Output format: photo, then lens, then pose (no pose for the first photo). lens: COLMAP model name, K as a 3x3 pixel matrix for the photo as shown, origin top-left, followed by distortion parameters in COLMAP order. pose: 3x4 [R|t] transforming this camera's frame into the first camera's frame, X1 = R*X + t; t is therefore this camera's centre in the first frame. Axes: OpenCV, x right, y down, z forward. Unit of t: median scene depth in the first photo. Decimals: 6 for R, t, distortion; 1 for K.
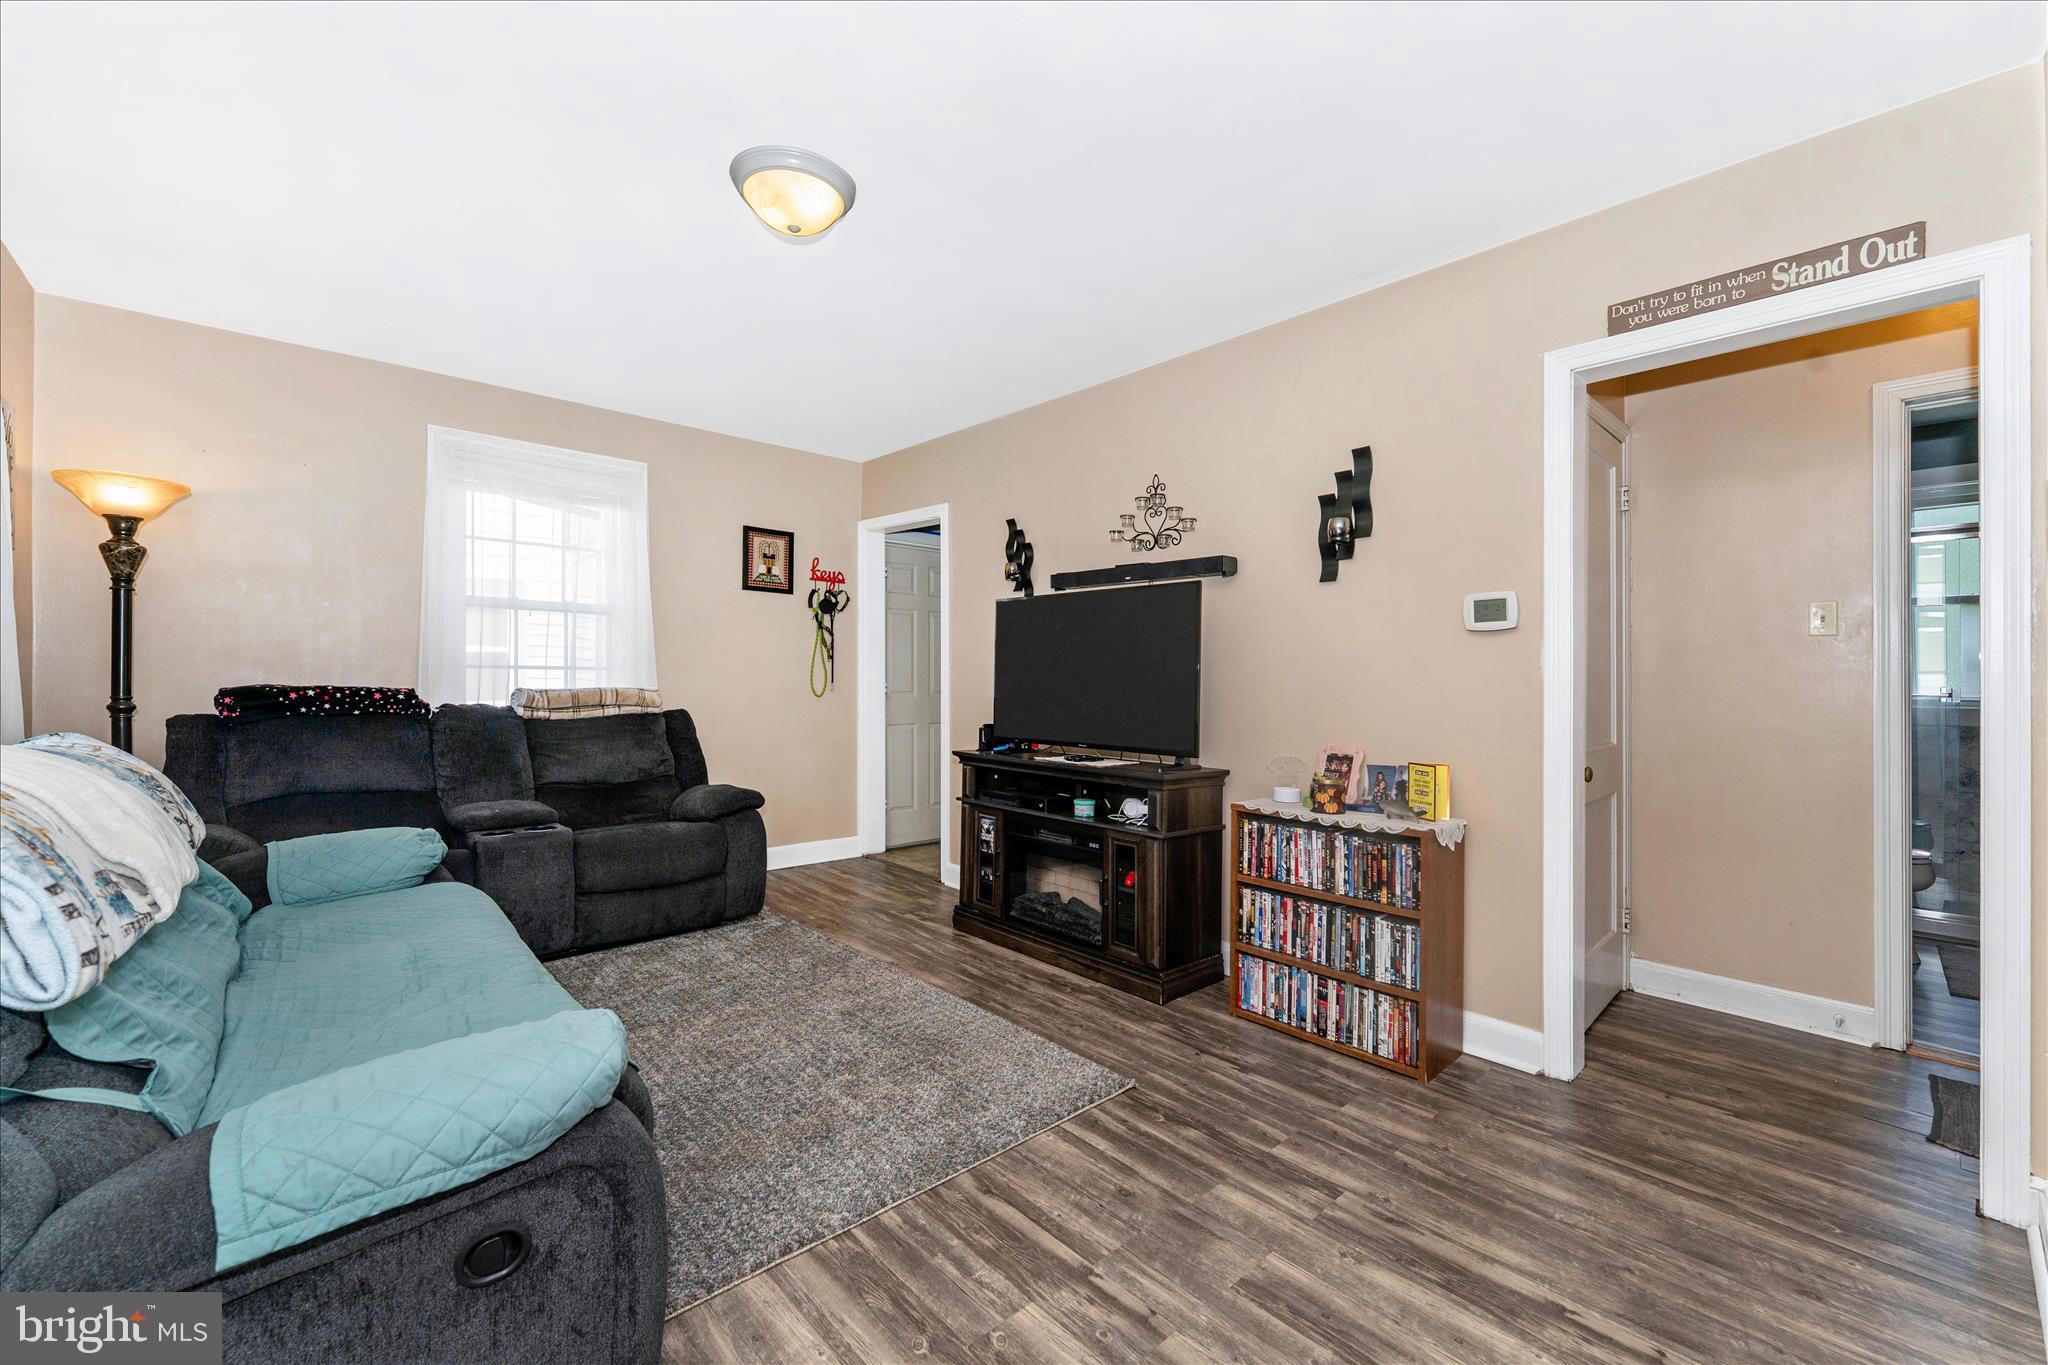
lens RADIAL K [[825.7, 0, 1003.7], [0, 825.7, 697.4], [0, 0, 1]] dist [0.001488, 0.000101]
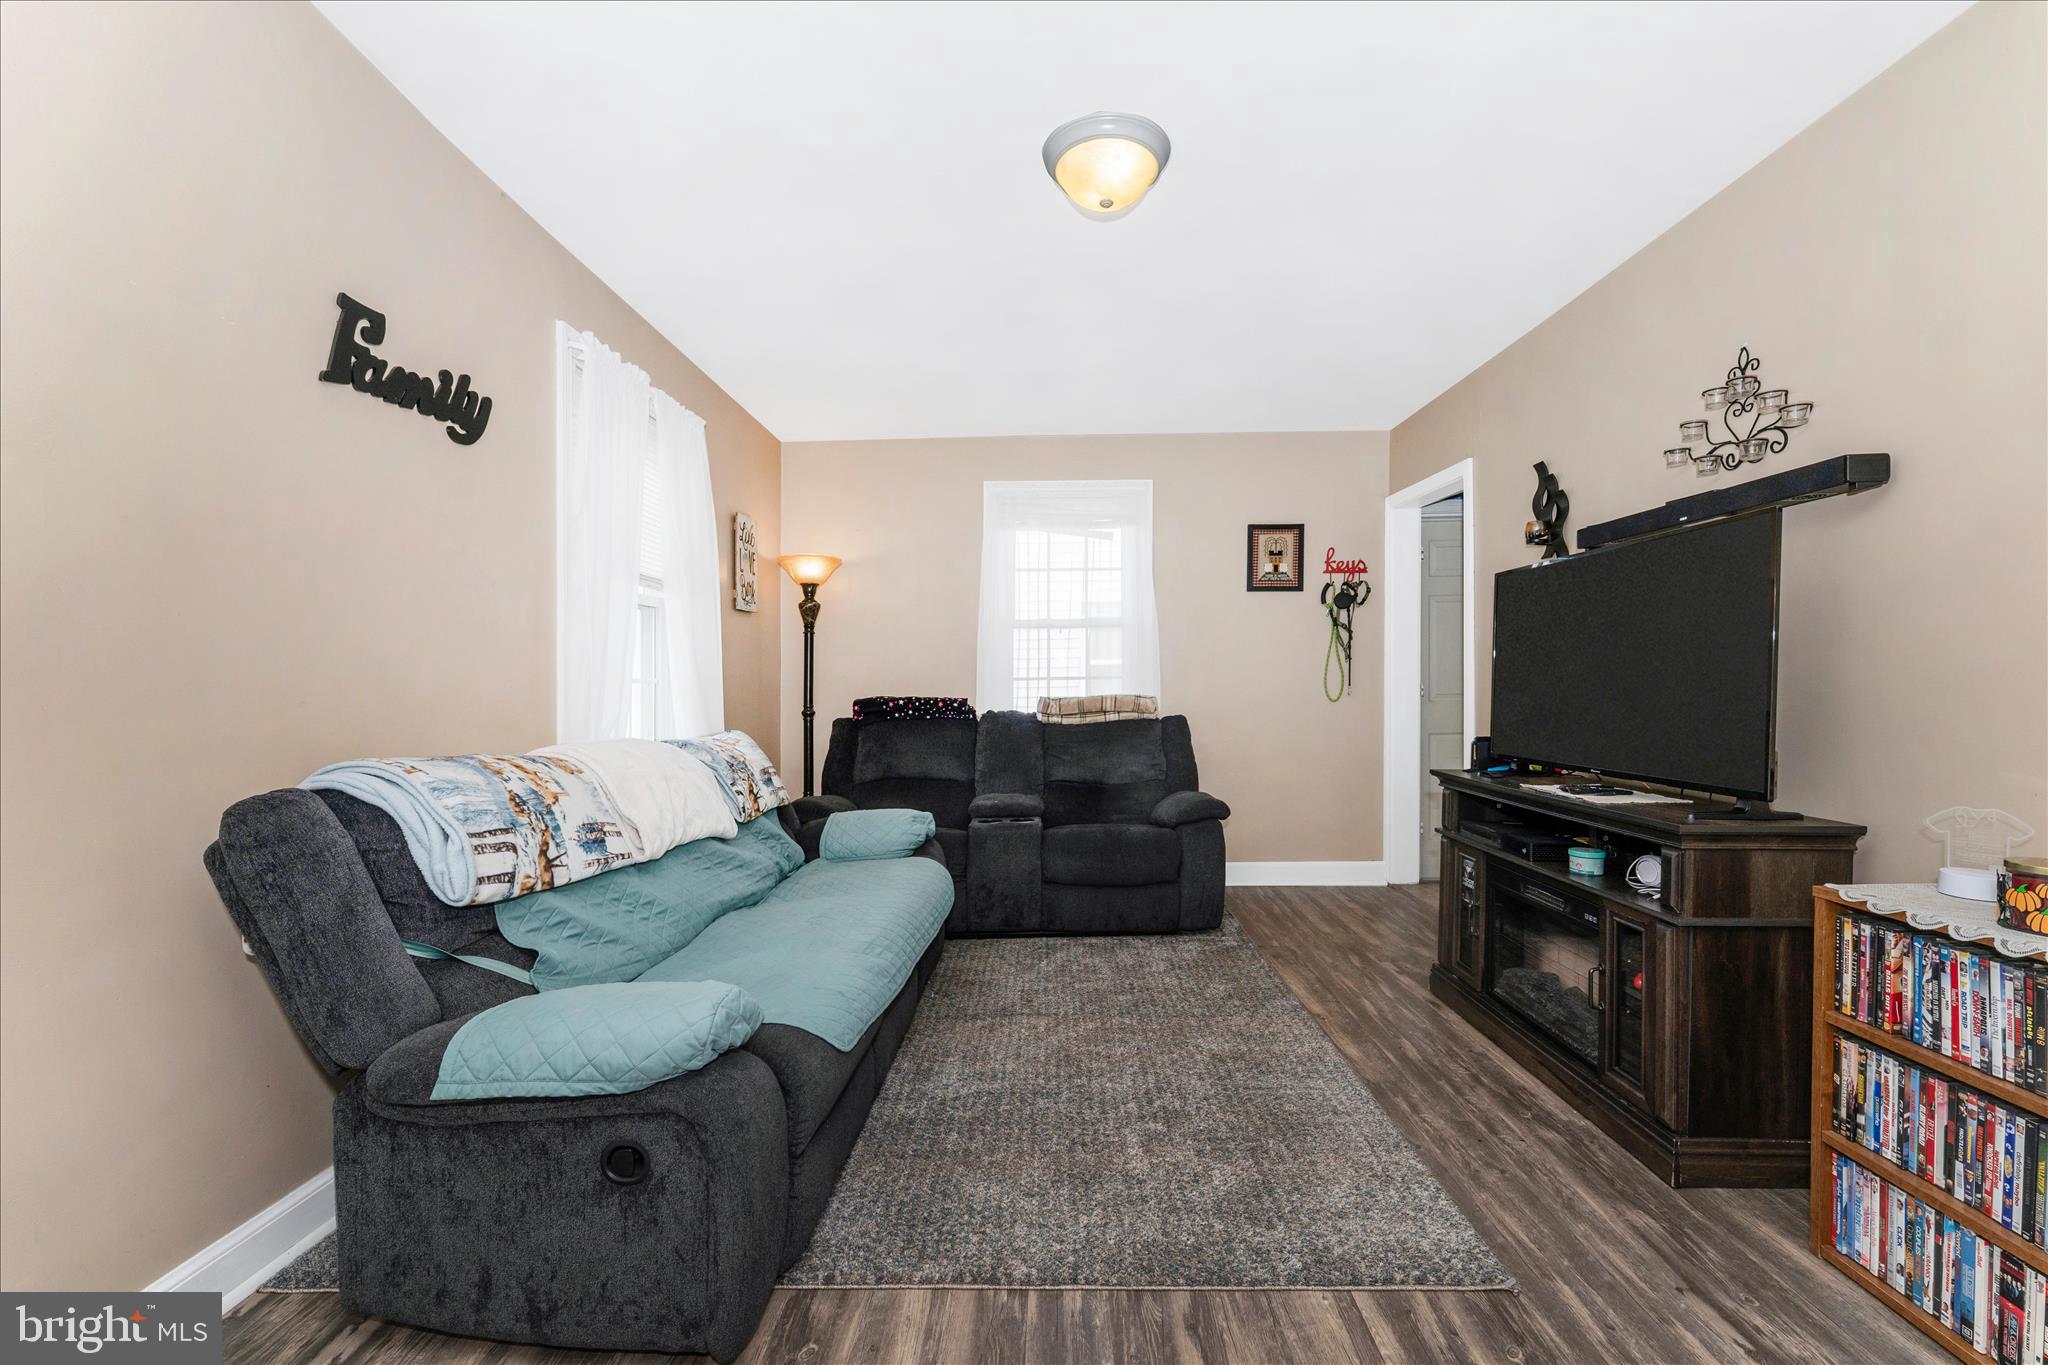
lens RADIAL K [[825.7, 0, 1046.9], [0, 825.7, 710.7], [0, 0, 1]] dist [0.001488, 0.000101]
pose [[0.732064, 0.001083, -0.681235, 0.253805], [0.006838, 0.999937, 0.008938, -0.002259], [0.681202, -0.011201, 0.732010, 0.199191]]
